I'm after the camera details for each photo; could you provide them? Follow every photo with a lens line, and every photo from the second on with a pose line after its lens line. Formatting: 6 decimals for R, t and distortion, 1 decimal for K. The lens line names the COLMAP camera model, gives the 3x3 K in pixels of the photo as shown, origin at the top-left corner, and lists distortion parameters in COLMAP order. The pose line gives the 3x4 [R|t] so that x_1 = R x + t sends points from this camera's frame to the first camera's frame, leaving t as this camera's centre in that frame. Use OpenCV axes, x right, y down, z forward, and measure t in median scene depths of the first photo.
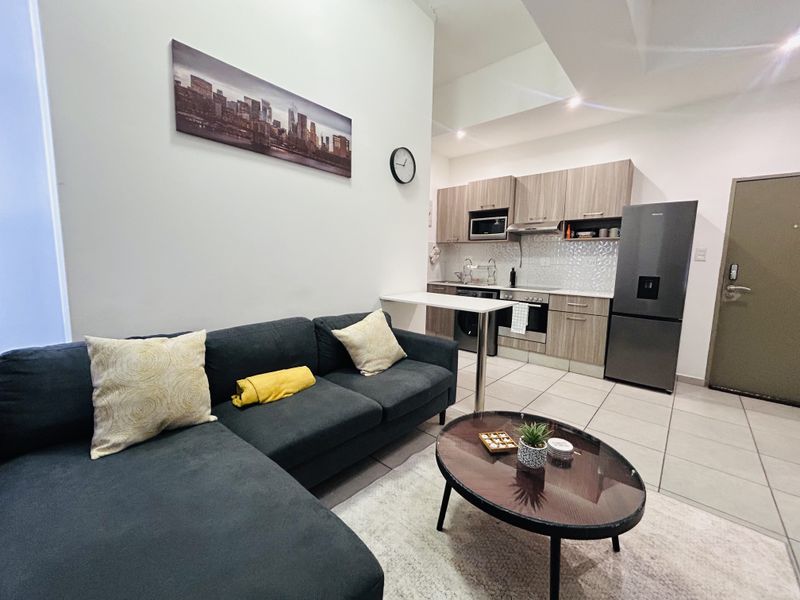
lens RADIAL K [[325.7, 0, 398.7], [0, 325.7, 297.5], [0, 0, 1]] dist [-0.001660, 0.001144]
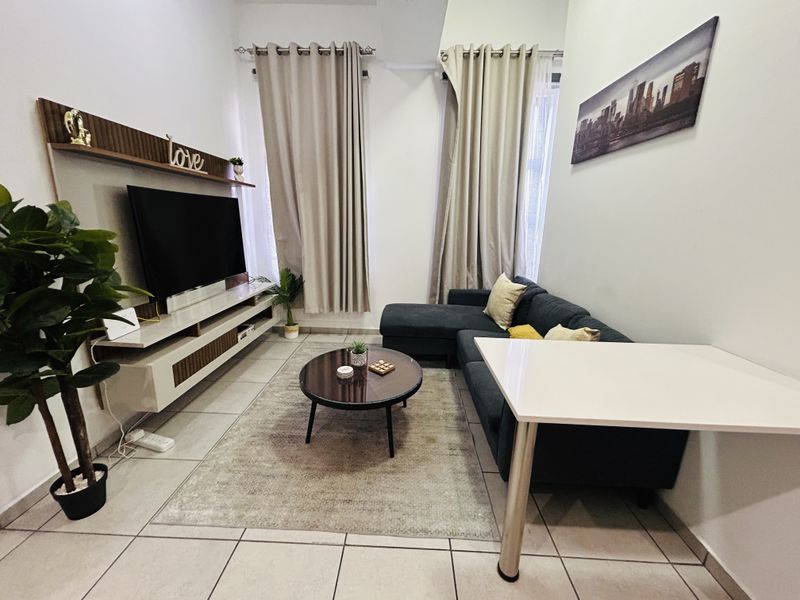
lens RADIAL K [[325.7, 0, 398.7], [0, 325.7, 297.6], [0, 0, 1]] dist [-0.001660, 0.001144]
pose [[-0.756997, 0.113557, -0.643476, 0.536035], [-0.111199, 0.948029, 0.298119, -0.145340], [0.643887, 0.297230, -0.705028, 0.915404]]
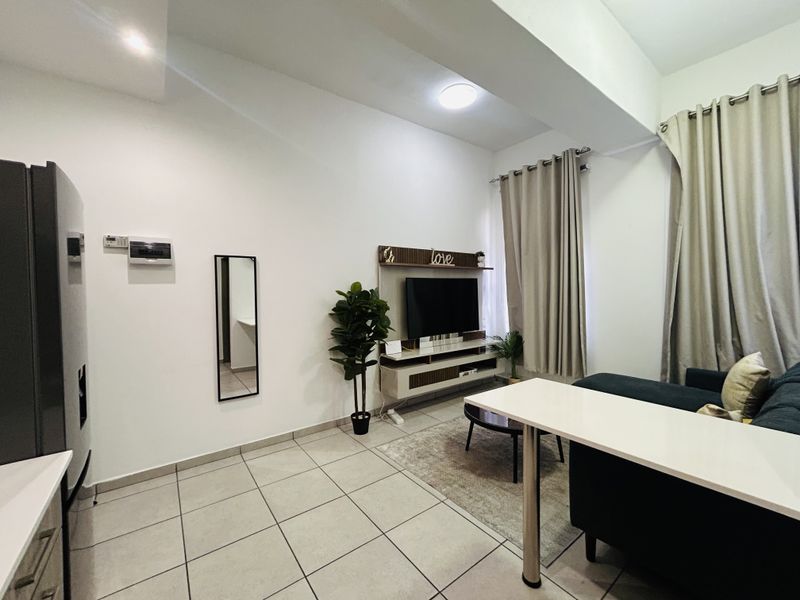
lens RADIAL K [[325.7, 0, 398.6], [0, 325.7, 298.2], [0, 0, 1]] dist [-0.001660, 0.001144]
pose [[-0.982756, -0.011265, 0.184561, 0.315245], [0.014041, 0.990714, 0.135233, -0.192143], [-0.184371, 0.135492, -0.973473, 1.266624]]
